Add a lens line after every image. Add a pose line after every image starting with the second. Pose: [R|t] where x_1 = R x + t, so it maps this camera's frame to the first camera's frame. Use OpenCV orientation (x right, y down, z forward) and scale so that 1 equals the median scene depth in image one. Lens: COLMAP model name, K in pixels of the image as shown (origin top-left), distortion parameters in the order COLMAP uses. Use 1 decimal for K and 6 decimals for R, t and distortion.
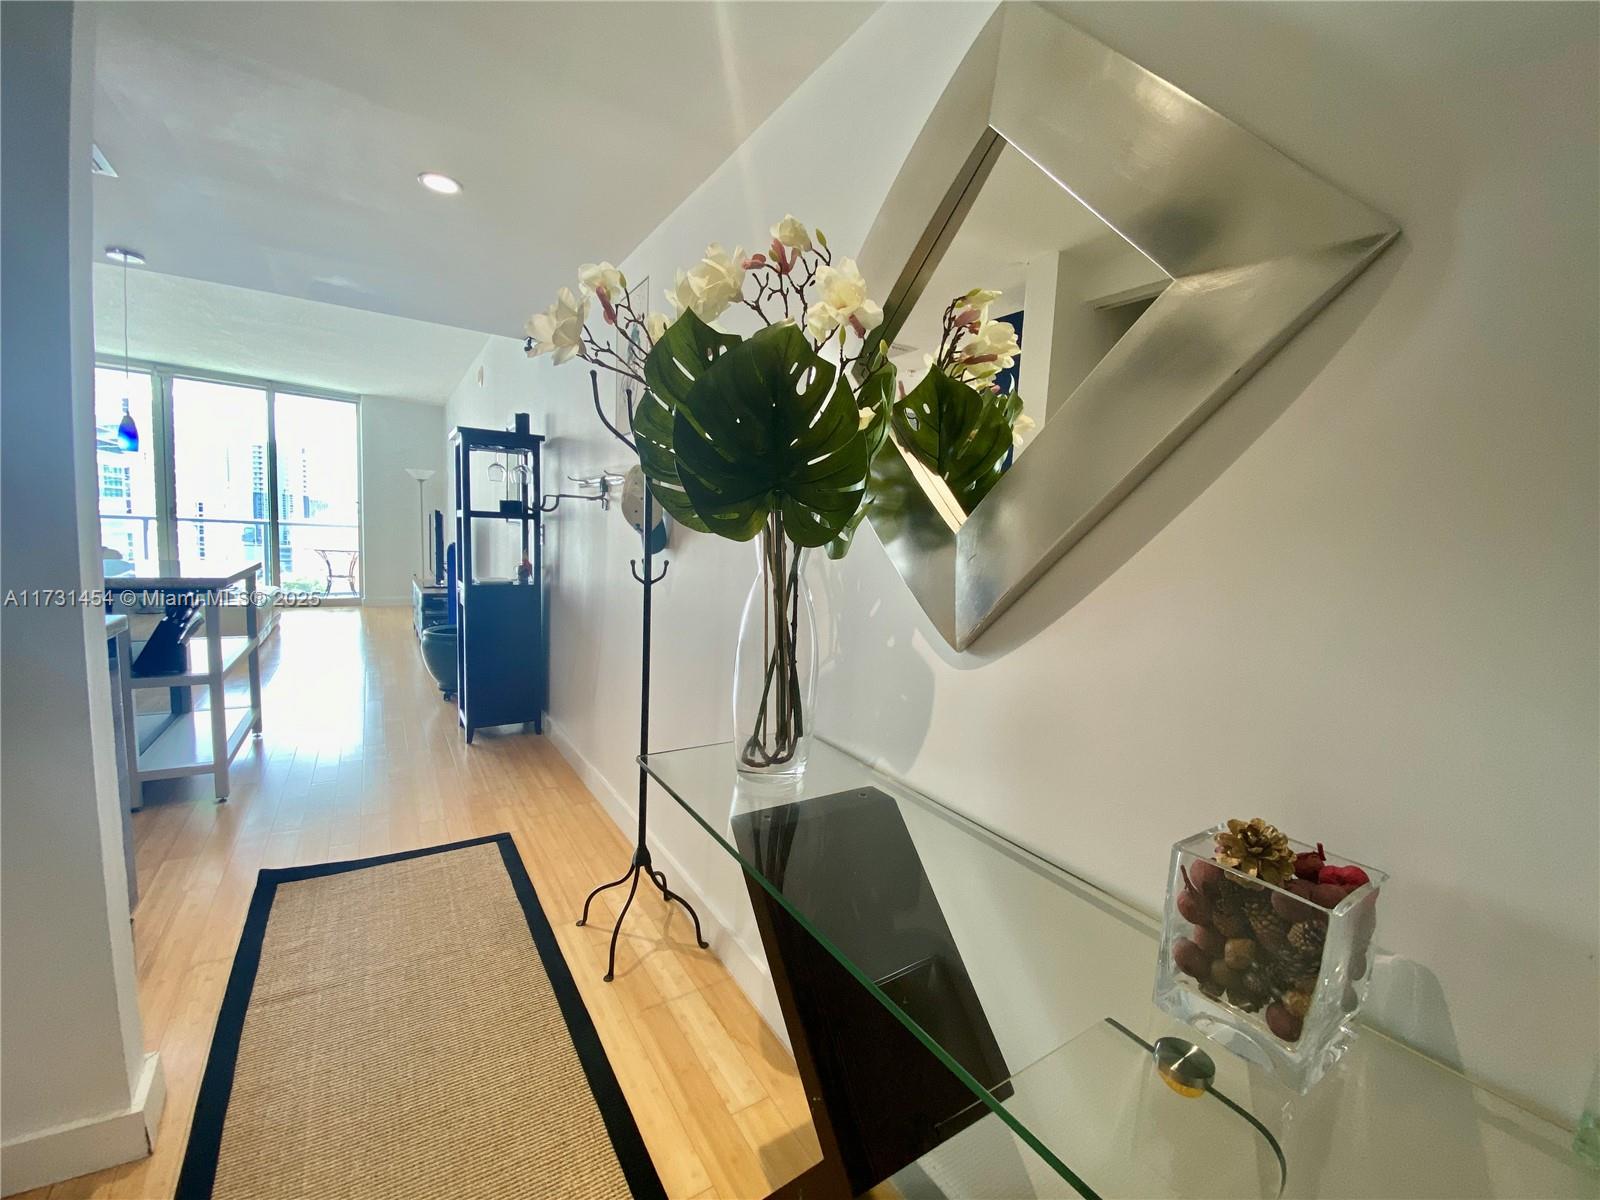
lens RADIAL K [[668.2, 0, 800.0], [0, 668.2, 600.0], [0, 0, 1]] dist [-0.008044, -0.000363]
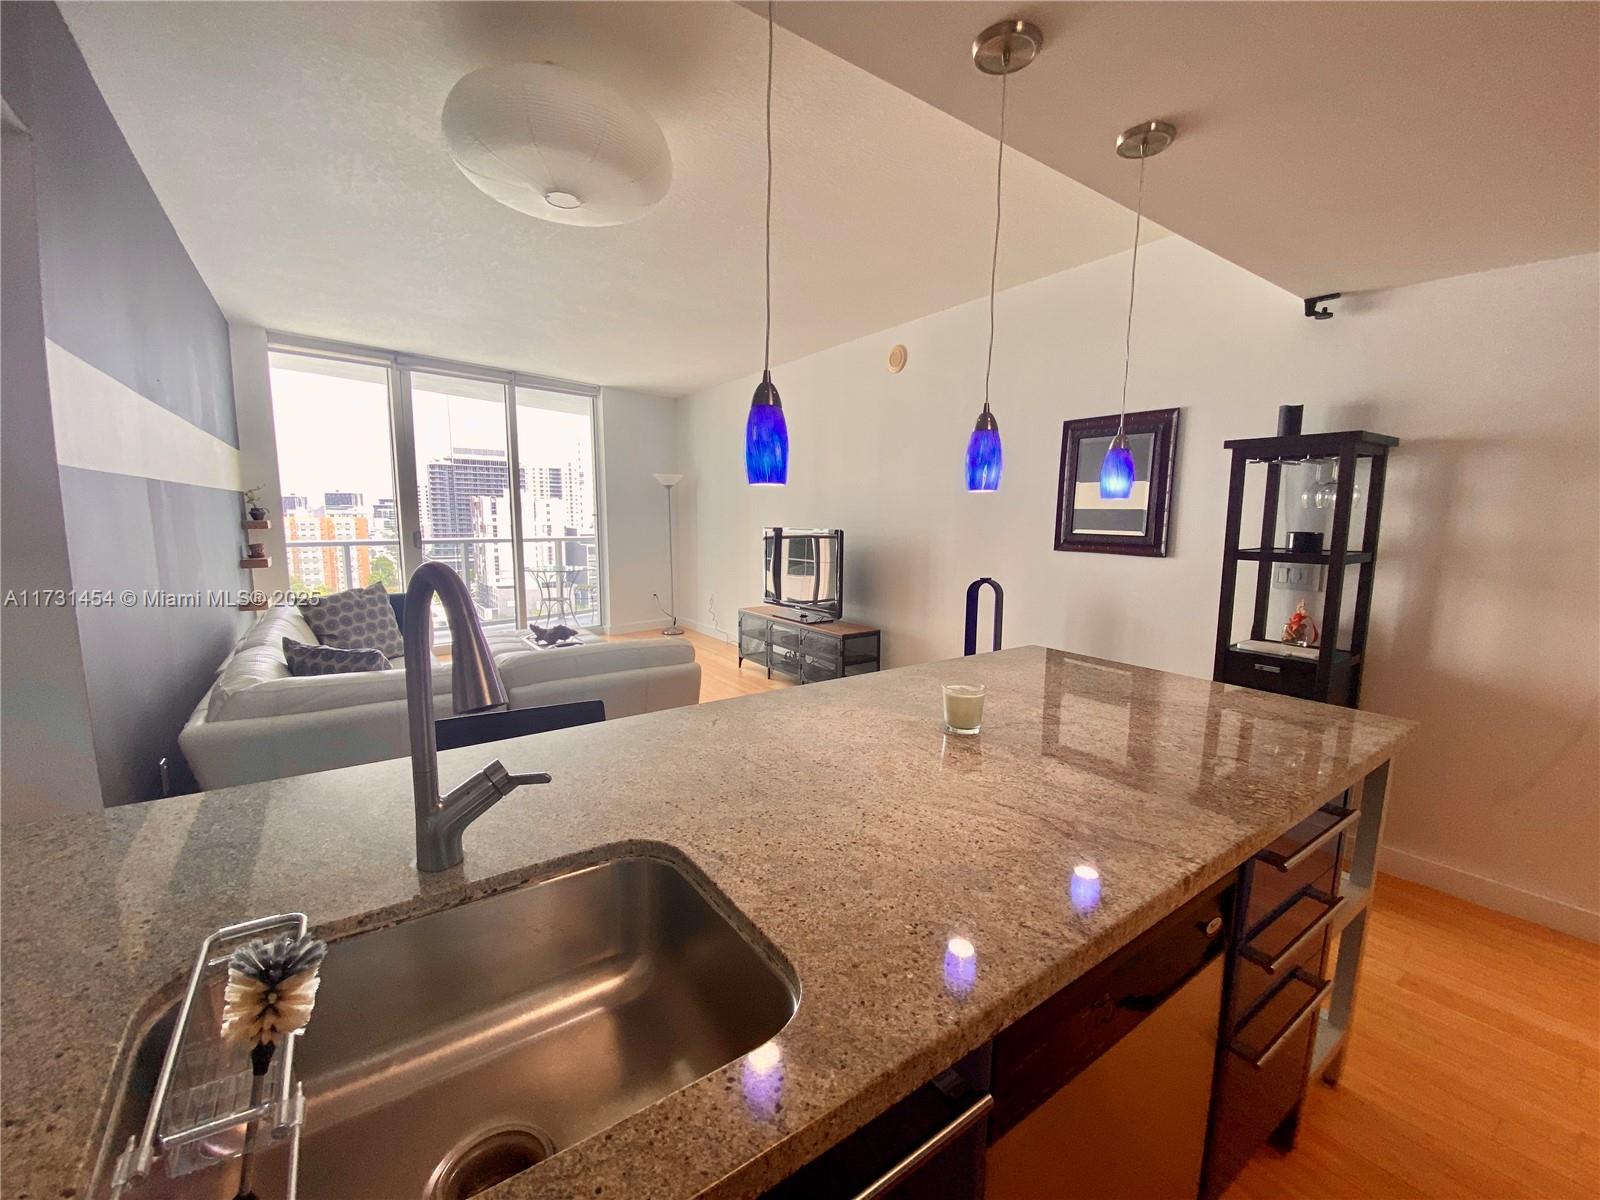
lens RADIAL K [[645.0, 0, 800.0], [0, 645.0, 600.0], [0, 0, 1]] dist [0.017837, -0.020510]
pose [[0.998653, -0.039536, 0.033617, -0.474206], [0.038416, 0.998706, 0.033315, -0.061077], [-0.034890, -0.031979, 0.998879, 0.174047]]
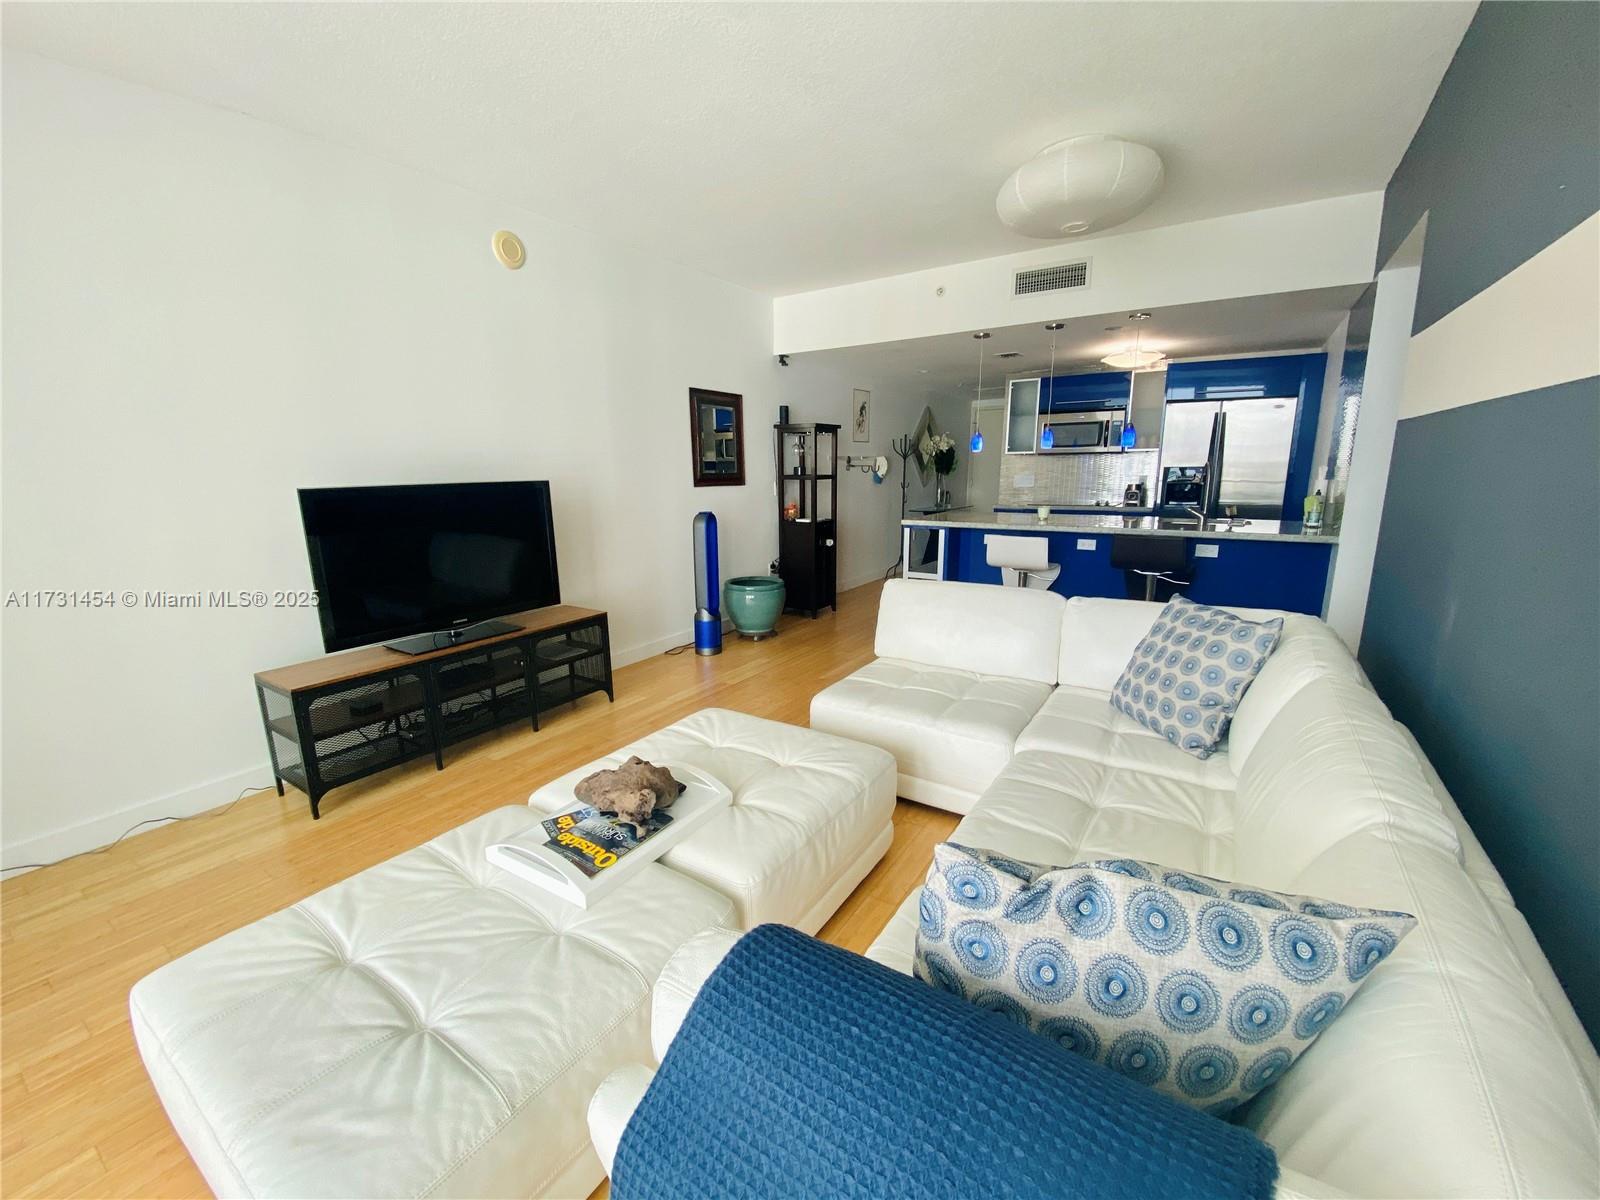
lens RADIAL K [[645.0, 0, 800.0], [0, 645.0, 600.0], [0, 0, 1]] dist [0.017837, -0.020510]
pose [[-0.386358, -0.232122, 0.892663, -0.871197], [0.089683, 0.953775, 0.286829, -0.137121], [-0.917979, 0.190876, -0.347681, 0.760780]]
